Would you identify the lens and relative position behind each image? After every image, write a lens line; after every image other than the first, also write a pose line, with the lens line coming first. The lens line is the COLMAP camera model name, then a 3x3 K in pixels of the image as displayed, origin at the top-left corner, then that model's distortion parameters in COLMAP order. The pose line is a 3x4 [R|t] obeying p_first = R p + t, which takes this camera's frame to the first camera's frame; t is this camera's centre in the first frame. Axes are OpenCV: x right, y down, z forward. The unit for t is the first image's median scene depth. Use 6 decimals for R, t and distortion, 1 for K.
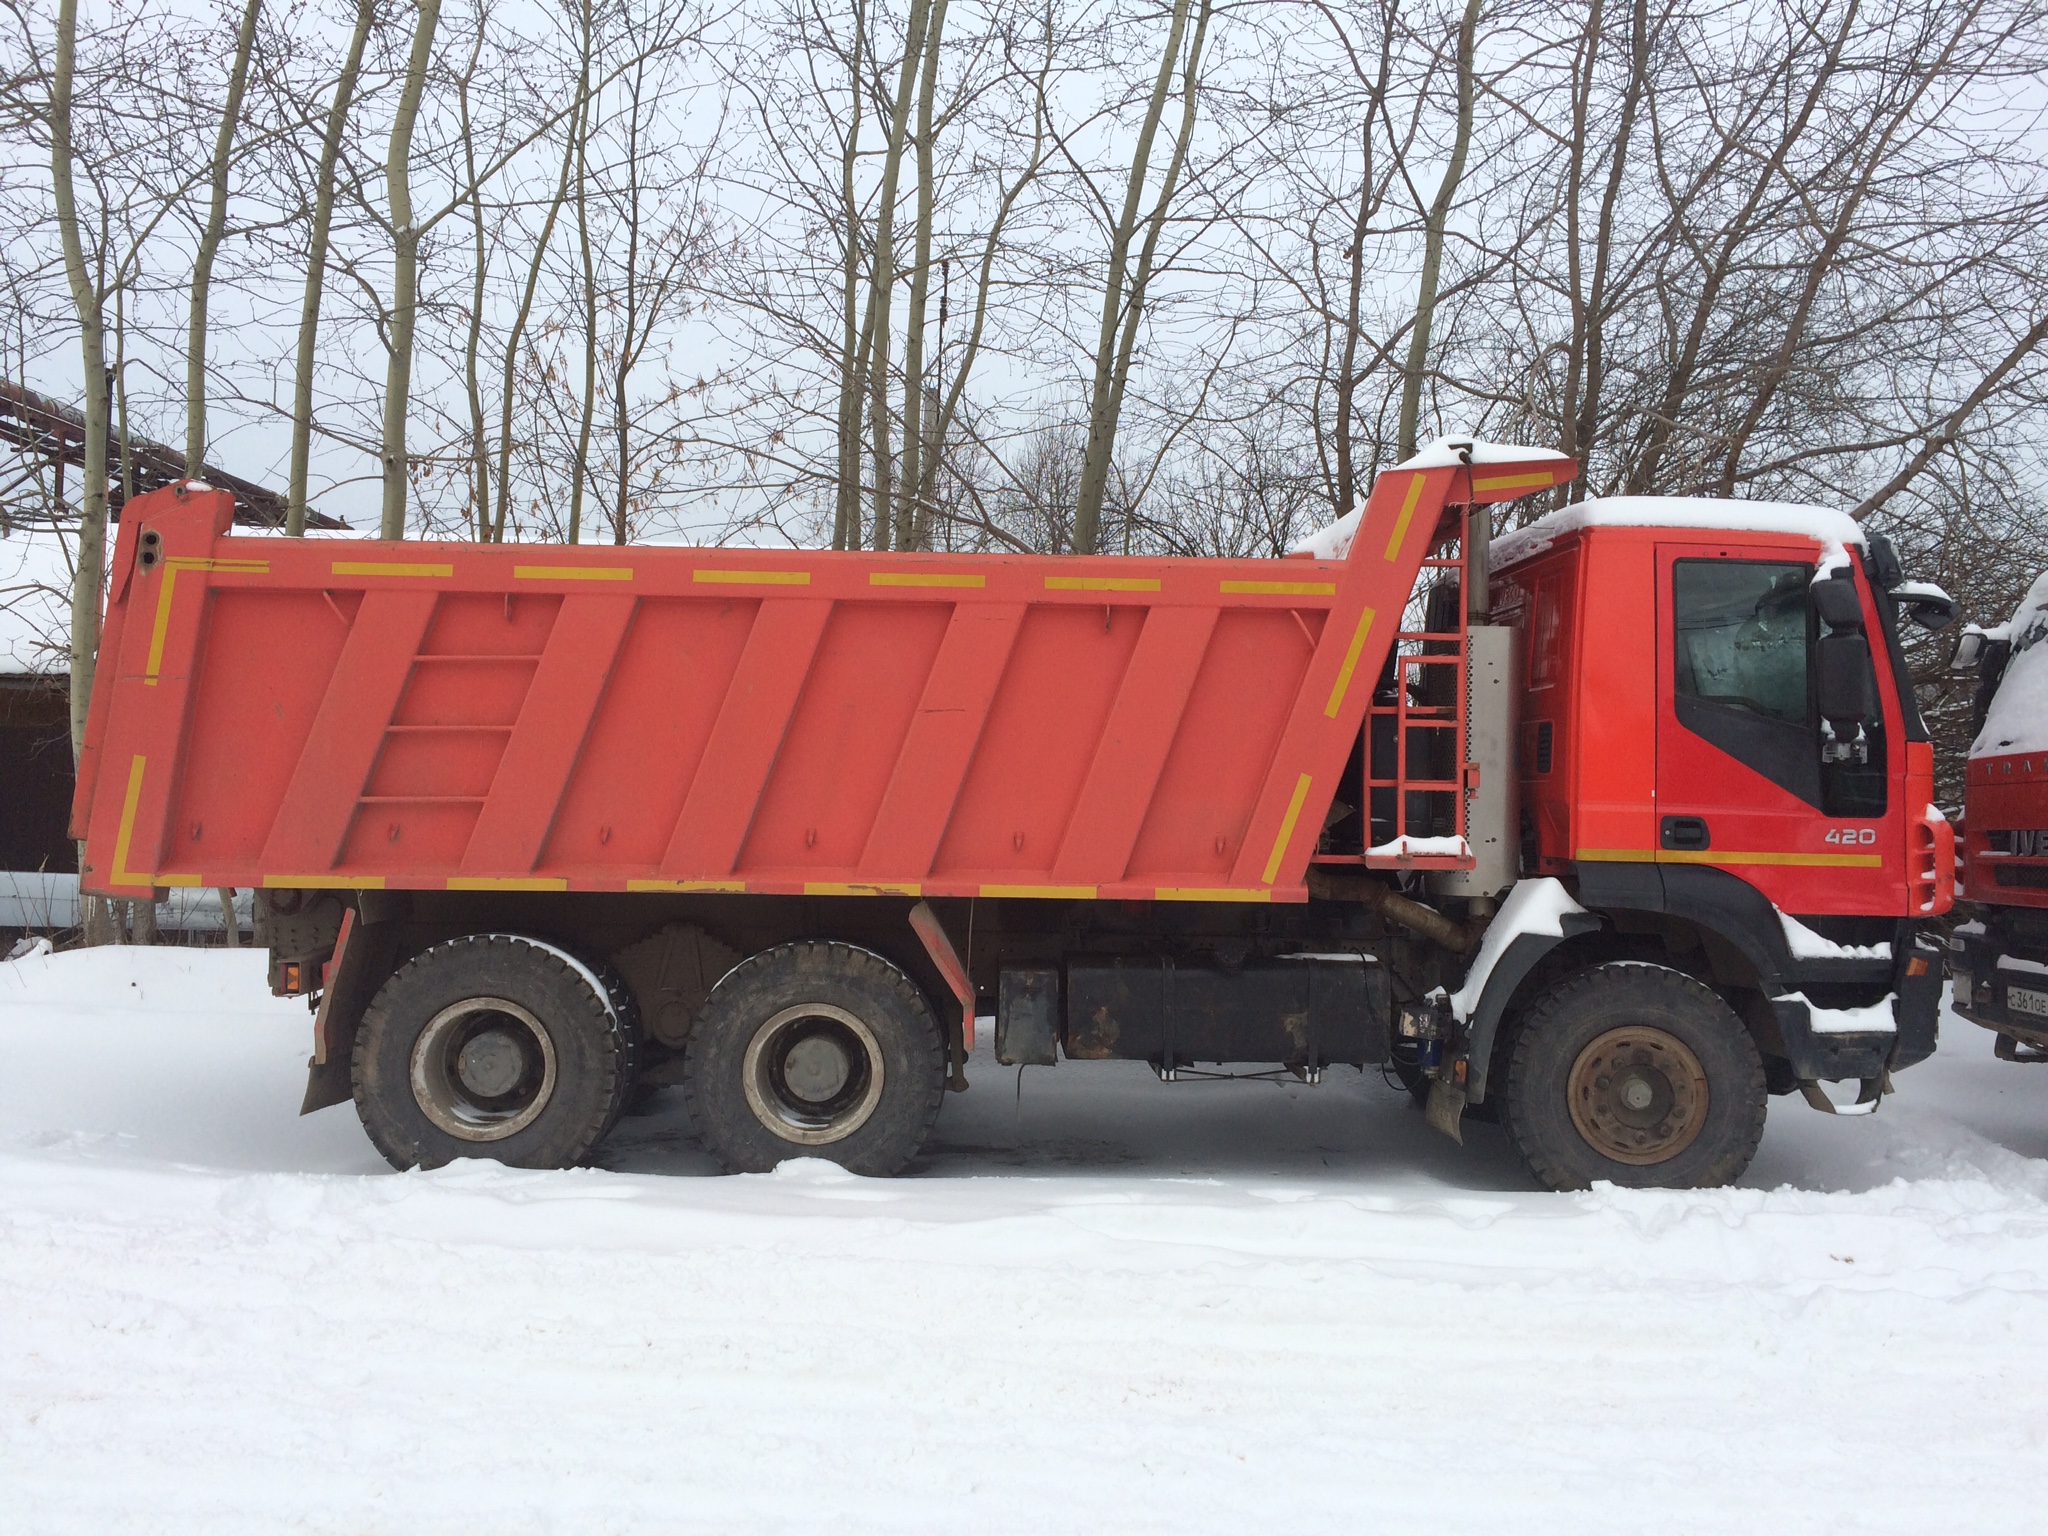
lens RADIAL K [[1788.7, 0, 1033.1], [0, 1788.7, 761.6], [0, 0, 1]] dist [0.029903, -0.020005]
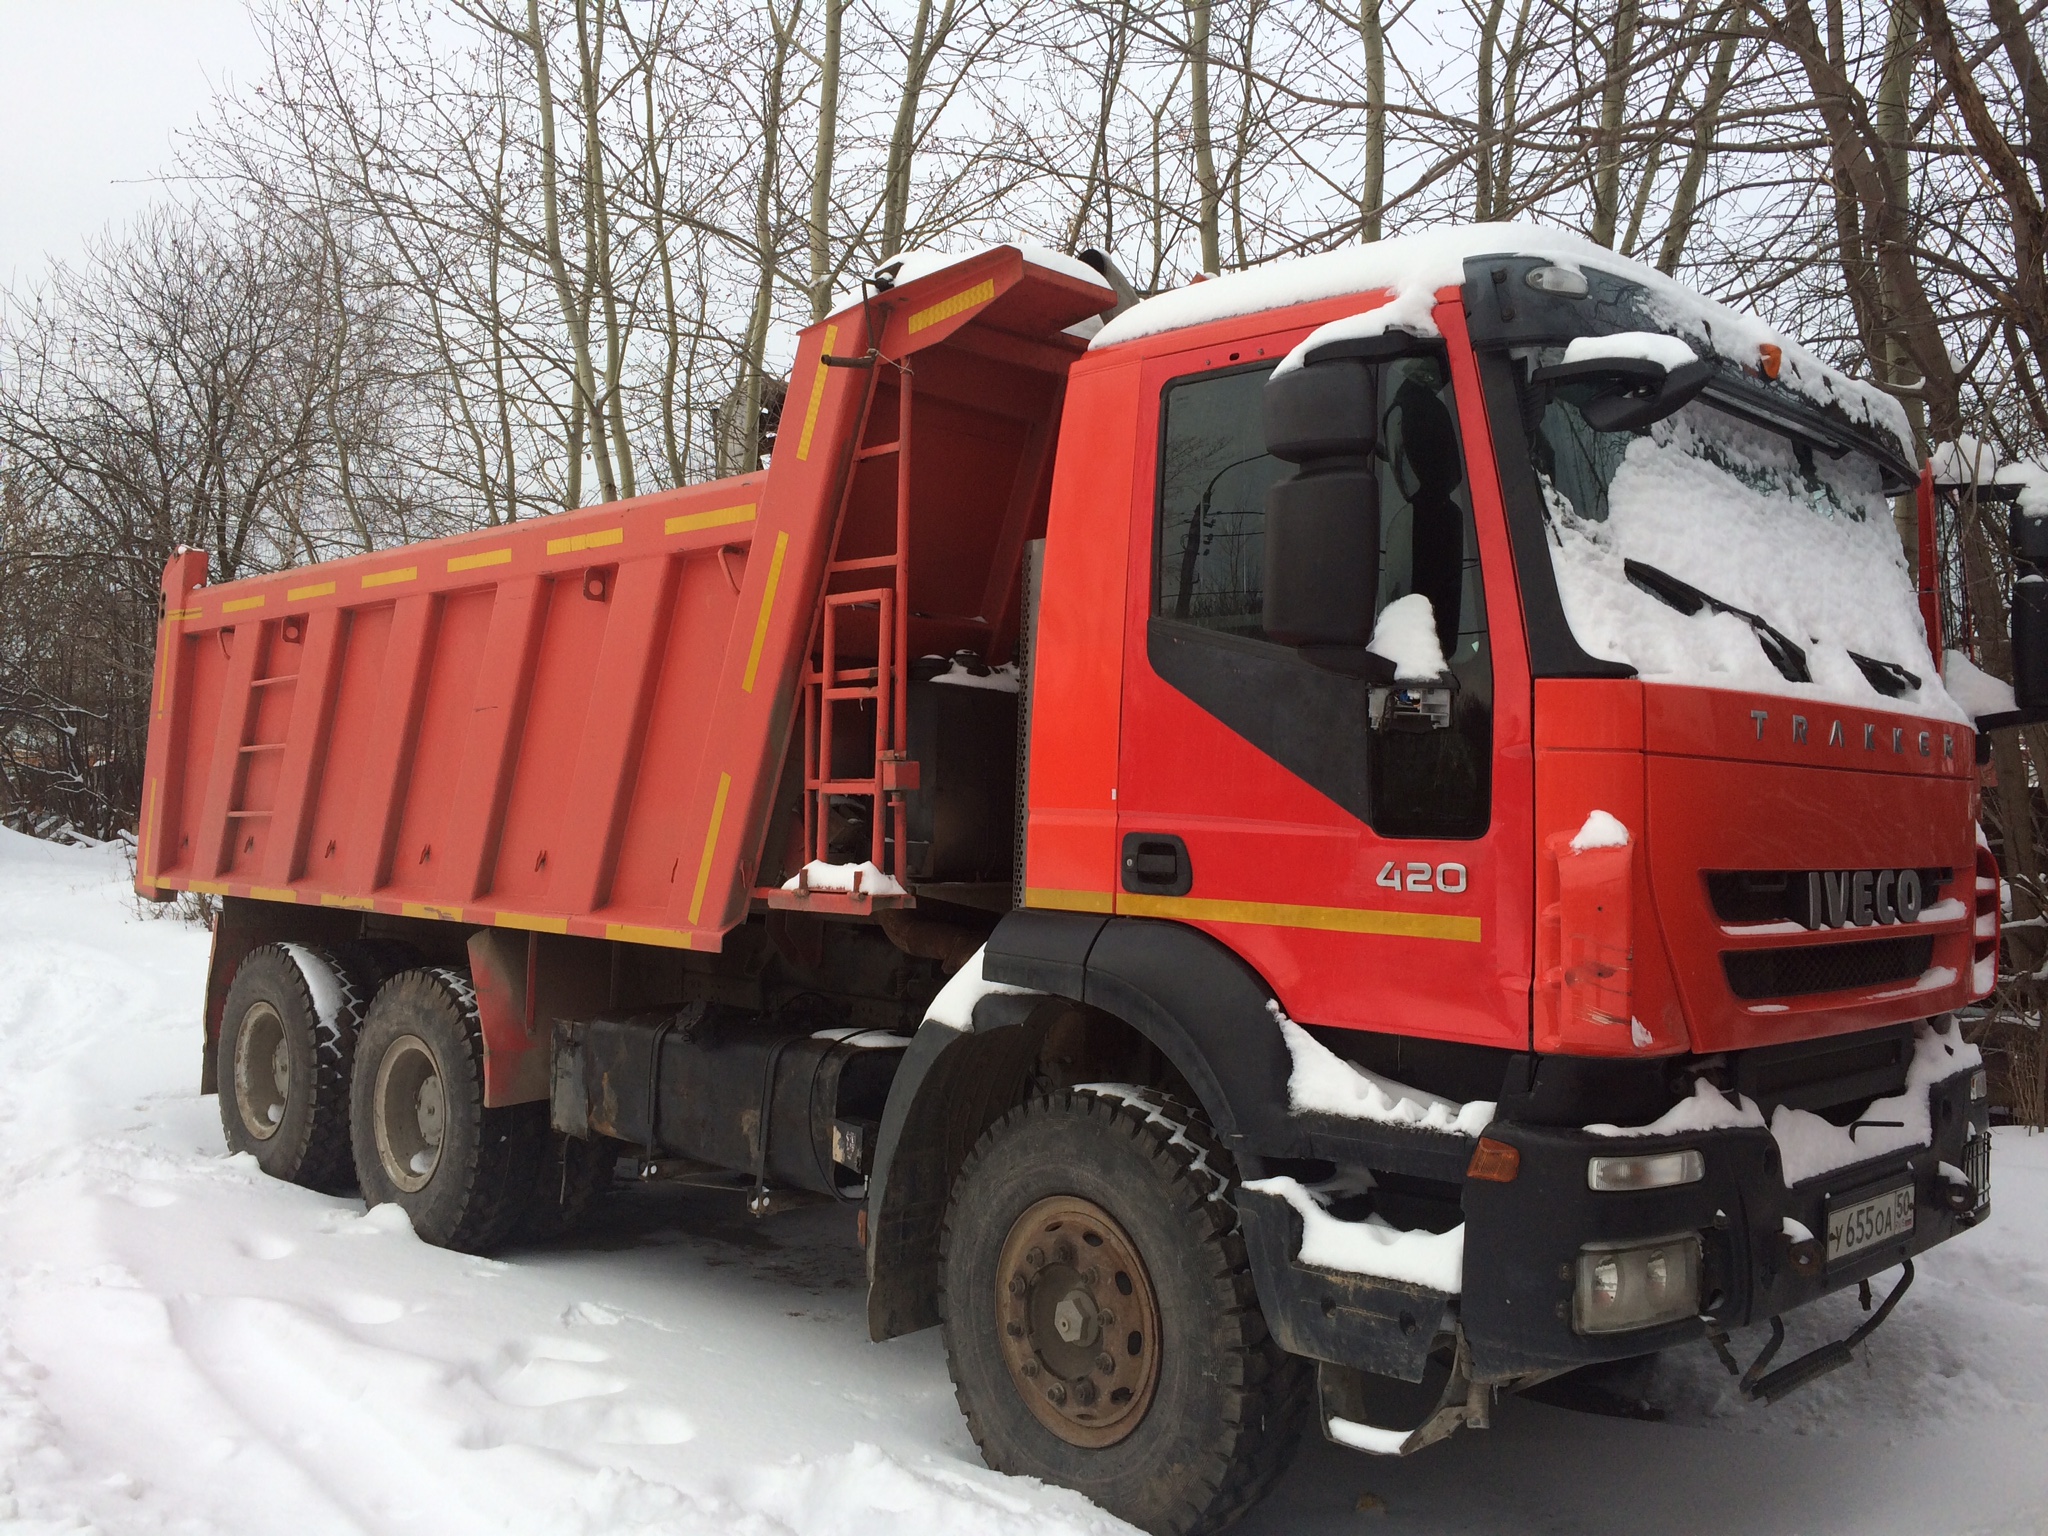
lens RADIAL K [[1788.7, 0, 1022.5], [0, 1788.7, 751.3], [0, 0, 1]] dist [0.029903, -0.020005]
pose [[0.678424, -0.030359, -0.734043, 0.751852], [0.007966, 0.999391, -0.033971, 0.023295], [0.734627, 0.017200, 0.678253, 0.593979]]
